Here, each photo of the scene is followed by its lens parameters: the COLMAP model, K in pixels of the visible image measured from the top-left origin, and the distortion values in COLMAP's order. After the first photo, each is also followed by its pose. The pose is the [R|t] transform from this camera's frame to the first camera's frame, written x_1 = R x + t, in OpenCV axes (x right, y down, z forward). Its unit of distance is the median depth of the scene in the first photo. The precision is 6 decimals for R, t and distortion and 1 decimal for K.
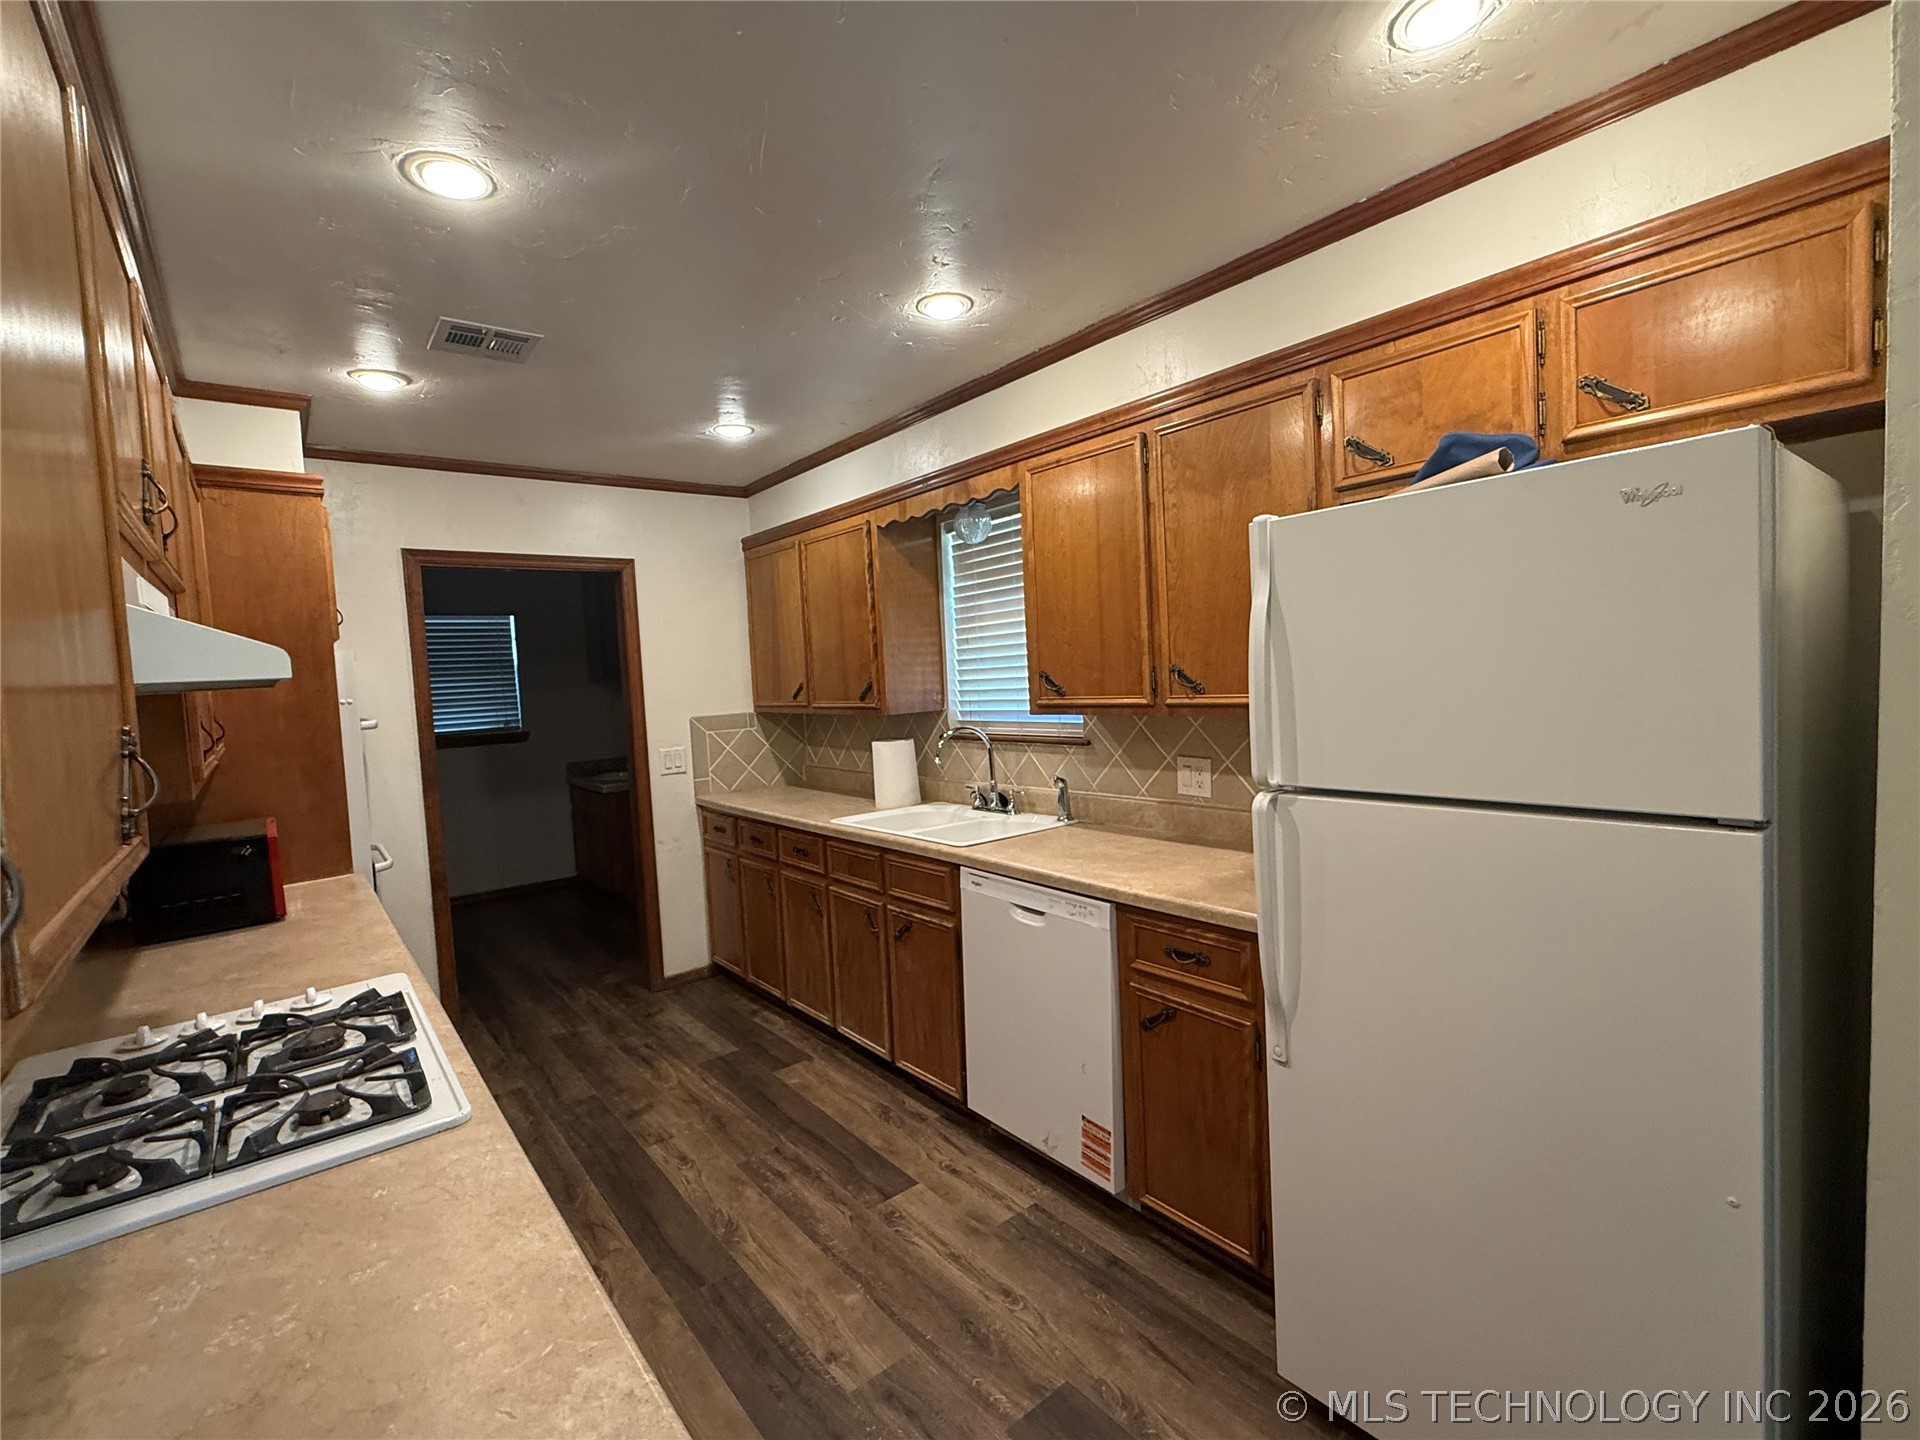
lens RADIAL K [[858.3, 0, 961.4], [0, 858.3, 721.5], [0, 0, 1]] dist [-0.002194, 0.000803]
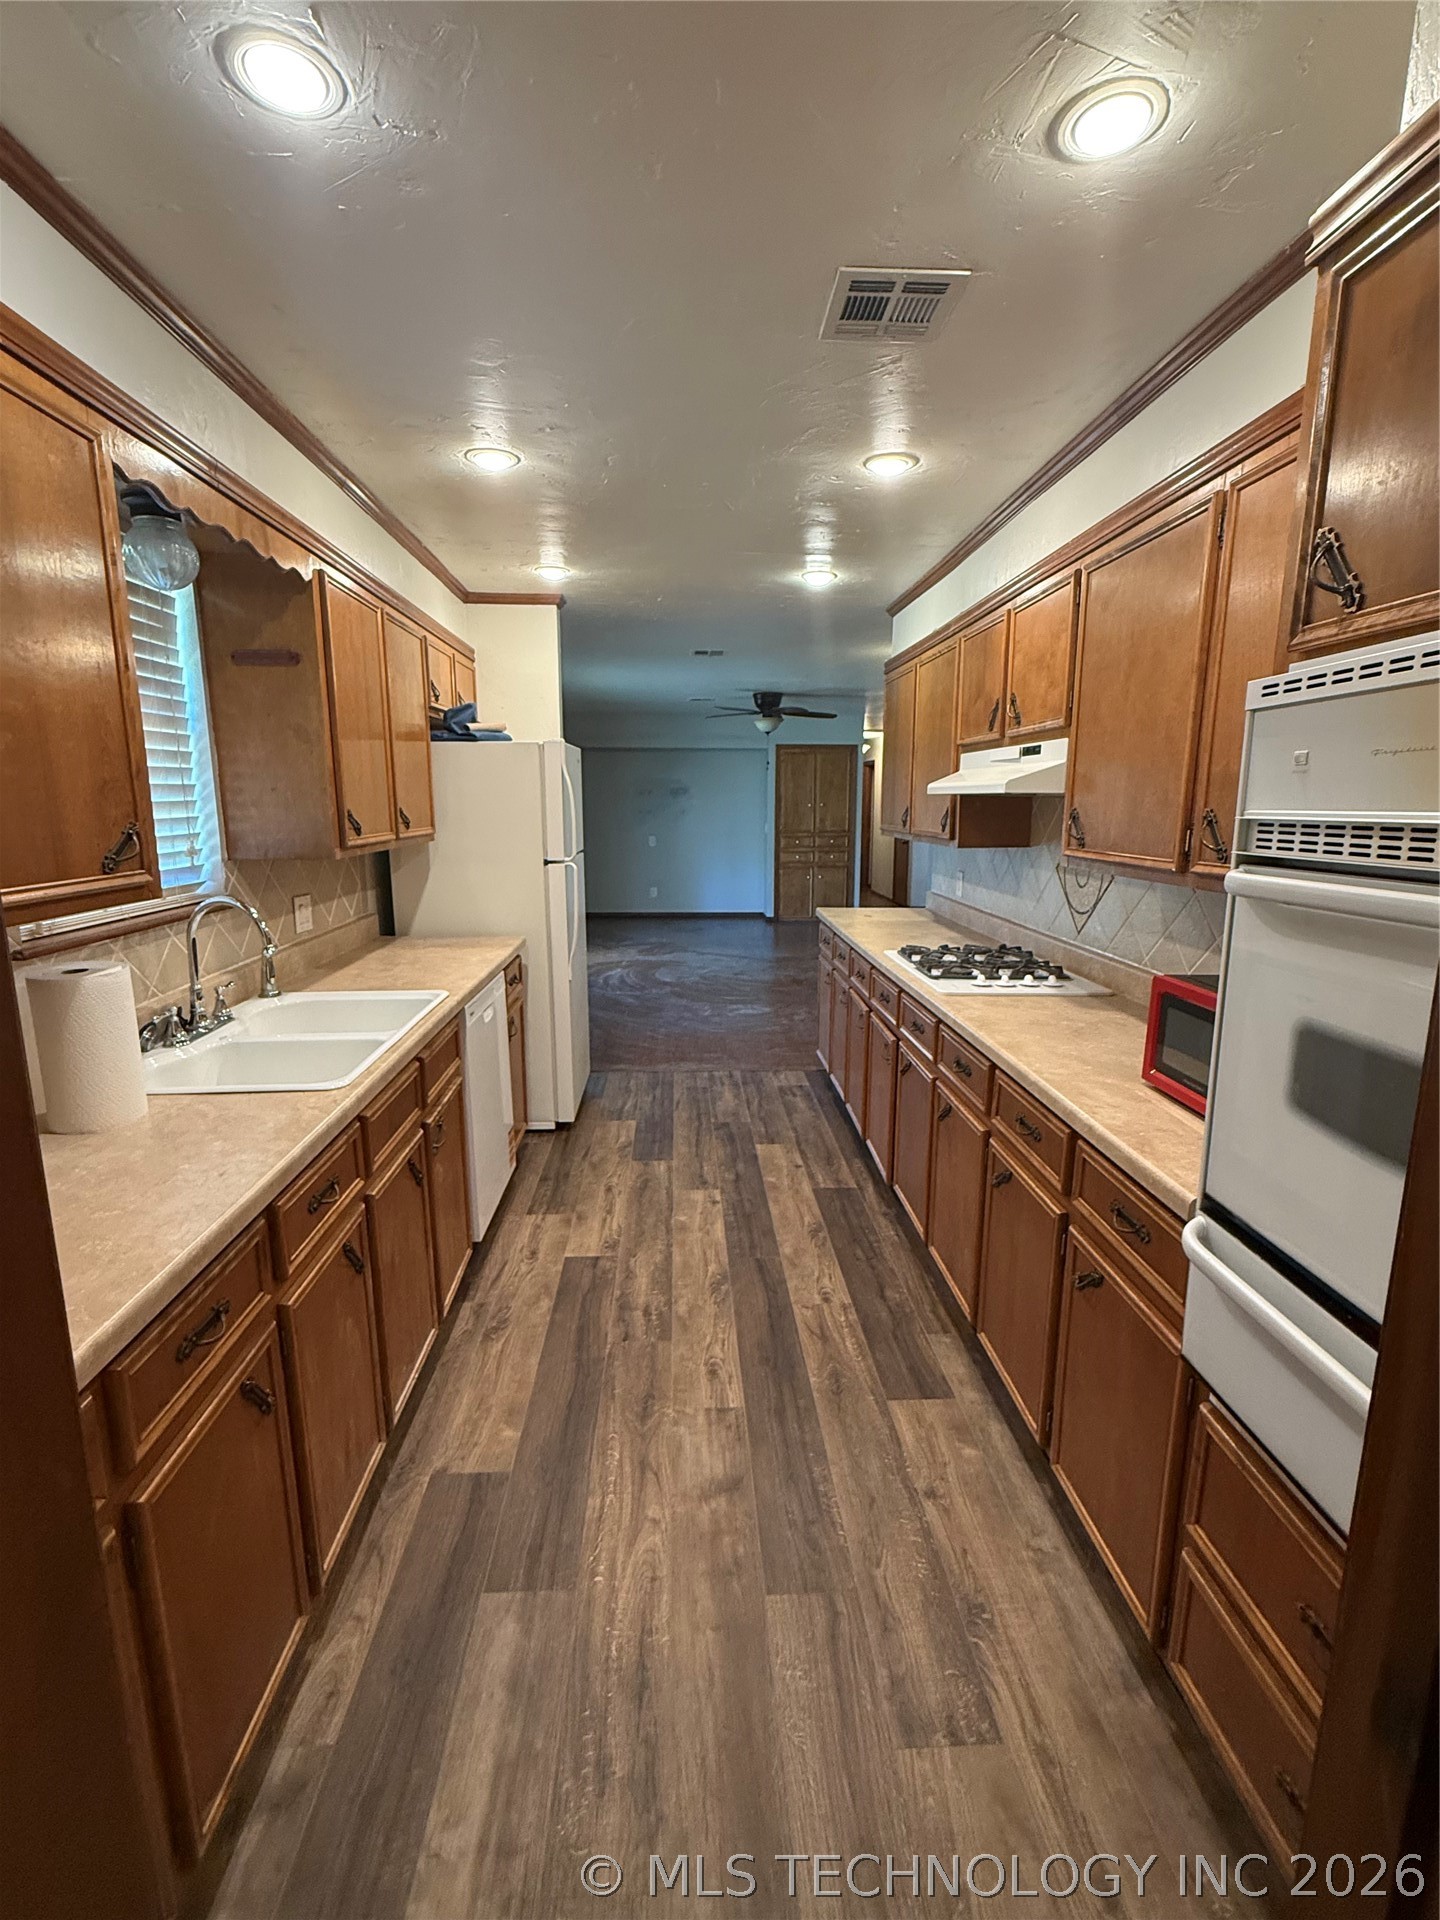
lens RADIAL K [[858.3, 0, 721.8], [0, 858.3, 962.6], [0, 0, 1]] dist [-0.002194, 0.000803]
pose [[-0.807460, -0.063175, 0.586530, -0.785894], [0.074244, 0.975461, 0.207277, -0.059663], [-0.585232, 0.210914, -0.782955, 1.539326]]
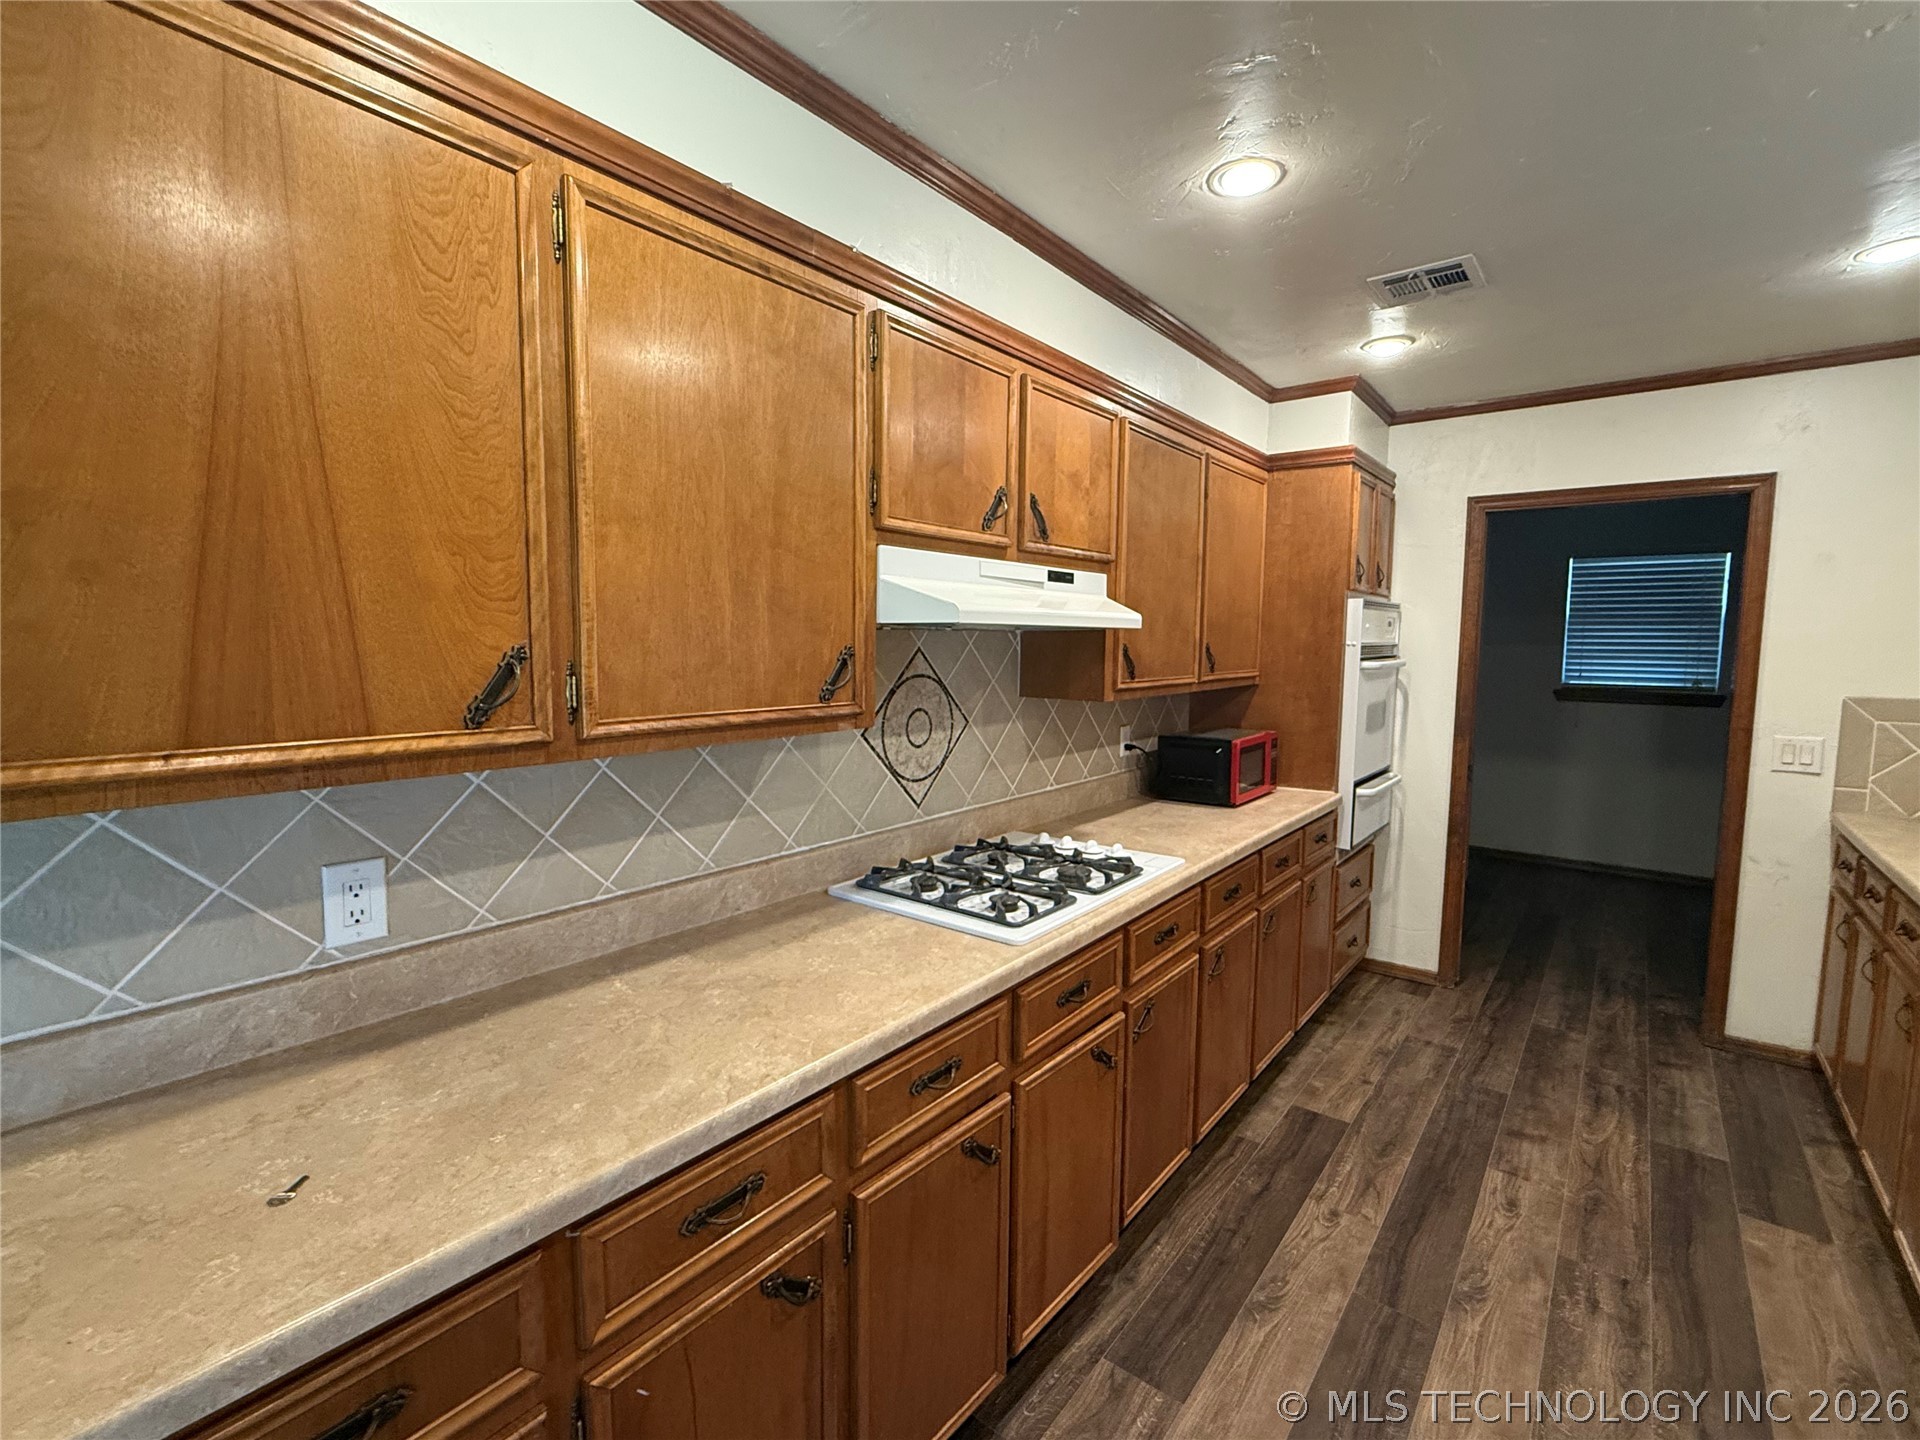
lens RADIAL K [[858.3, 0, 962.4], [0, 858.3, 718.4], [0, 0, 1]] dist [-0.002194, 0.000803]
pose [[0.217889, 0.140842, -0.965758, 0.302045], [-0.078488, 0.988856, 0.126503, -0.029851], [0.972812, 0.048237, 0.226516, 0.249786]]
